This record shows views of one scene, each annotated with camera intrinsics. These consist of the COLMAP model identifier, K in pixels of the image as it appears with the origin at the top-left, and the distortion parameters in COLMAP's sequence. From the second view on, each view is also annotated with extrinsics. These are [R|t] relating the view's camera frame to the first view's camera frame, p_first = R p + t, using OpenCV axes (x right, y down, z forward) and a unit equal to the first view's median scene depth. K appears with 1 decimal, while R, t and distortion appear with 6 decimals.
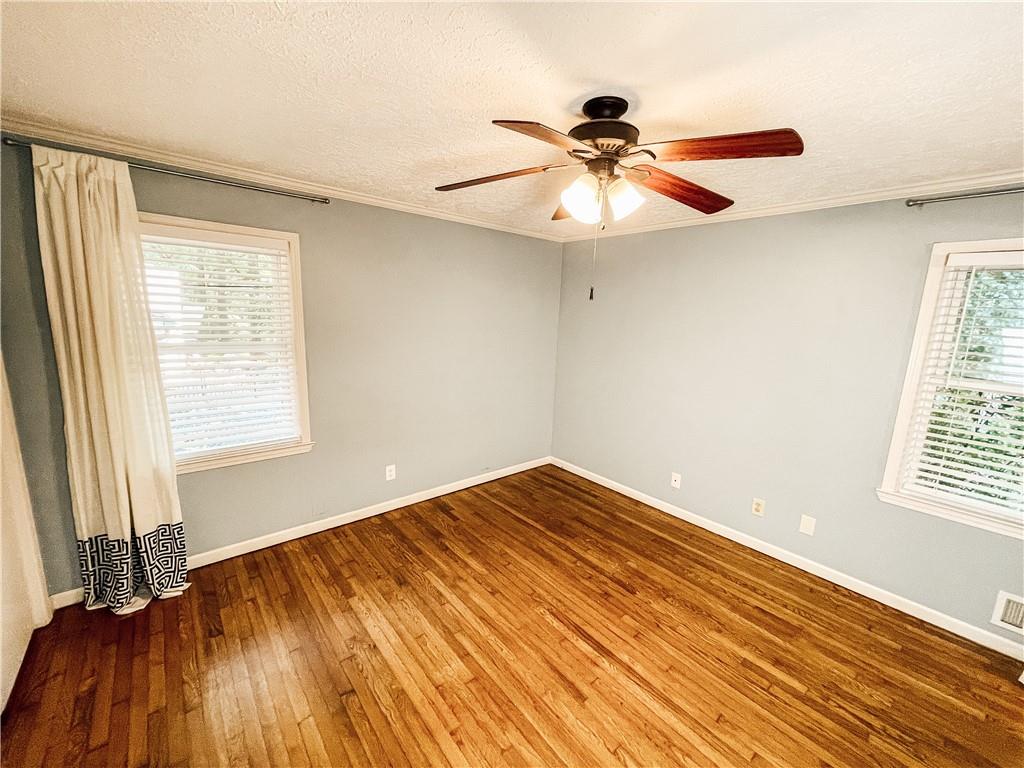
lens RADIAL K [[411.2, 0, 510.1], [0, 411.2, 382.8], [0, 0, 1]] dist [-0.000733, 0.000350]
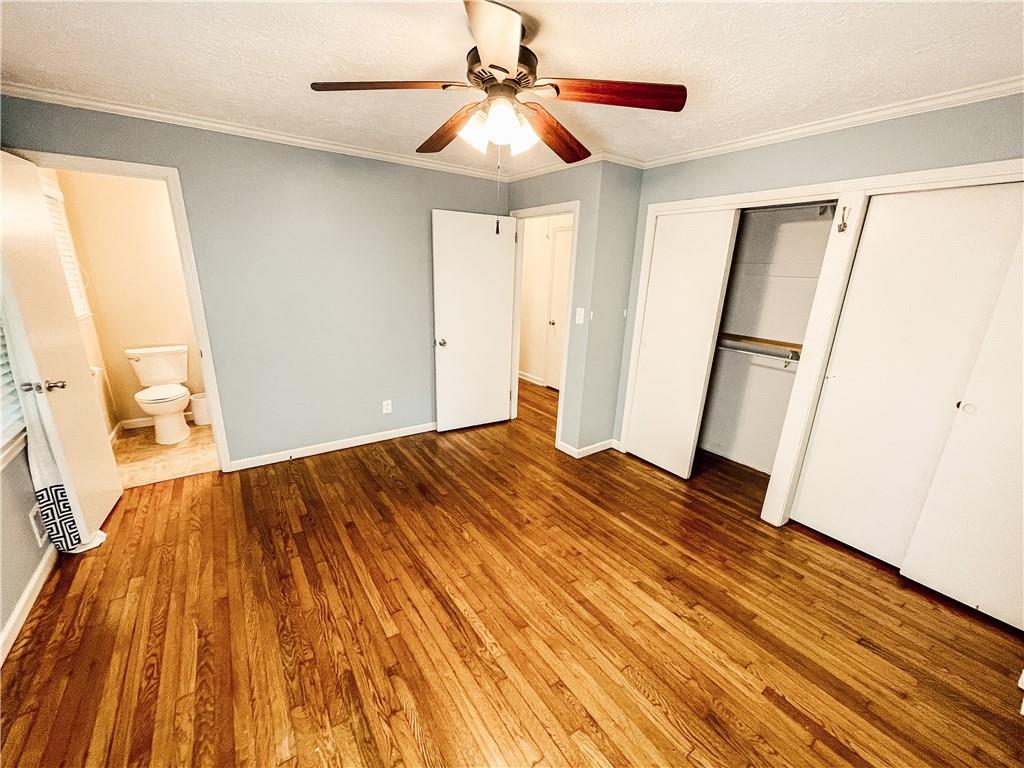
lens RADIAL K [[411.2, 0, 511.5], [0, 411.2, 387.2], [0, 0, 1]] dist [-0.000733, 0.000350]
pose [[-0.992461, -0.097191, 0.074665, 0.039365], [-0.054203, 0.894466, 0.443839, -0.242342], [-0.109923, 0.436445, -0.892991, 1.589890]]
